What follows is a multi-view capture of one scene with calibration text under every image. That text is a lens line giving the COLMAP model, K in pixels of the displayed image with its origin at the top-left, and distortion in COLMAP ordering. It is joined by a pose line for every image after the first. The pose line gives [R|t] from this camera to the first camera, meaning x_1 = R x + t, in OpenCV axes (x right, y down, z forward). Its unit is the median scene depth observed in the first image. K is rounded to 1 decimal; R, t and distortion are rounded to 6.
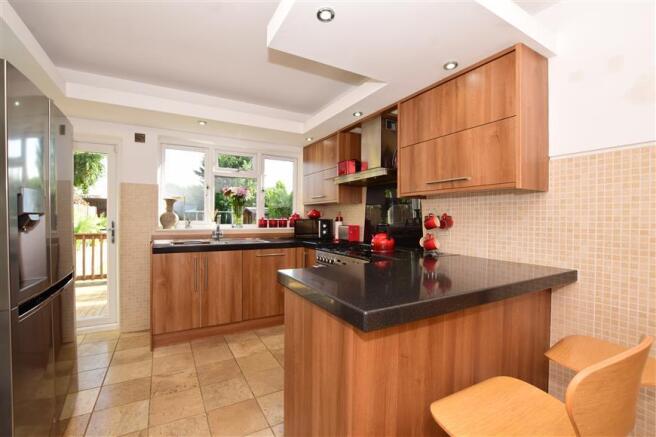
lens RADIAL K [[288.7, 0, 326.7], [0, 288.7, 217.9], [0, 0, 1]] dist [-0.033048, 0.003315]
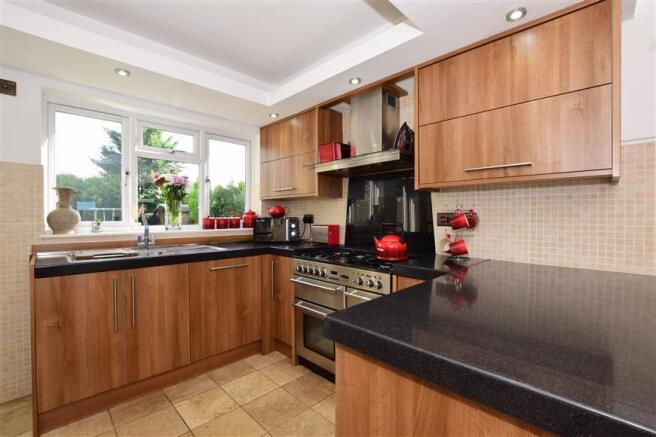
lens RADIAL K [[288.7, 0, 329.3], [0, 288.7, 219.4], [0, 0, 1]] dist [-0.033048, 0.003315]
pose [[0.964695, -0.009048, 0.263212, -0.162021], [0.005738, 0.999895, 0.013339, -0.000764], [-0.263305, -0.011358, 0.964646, 0.267015]]
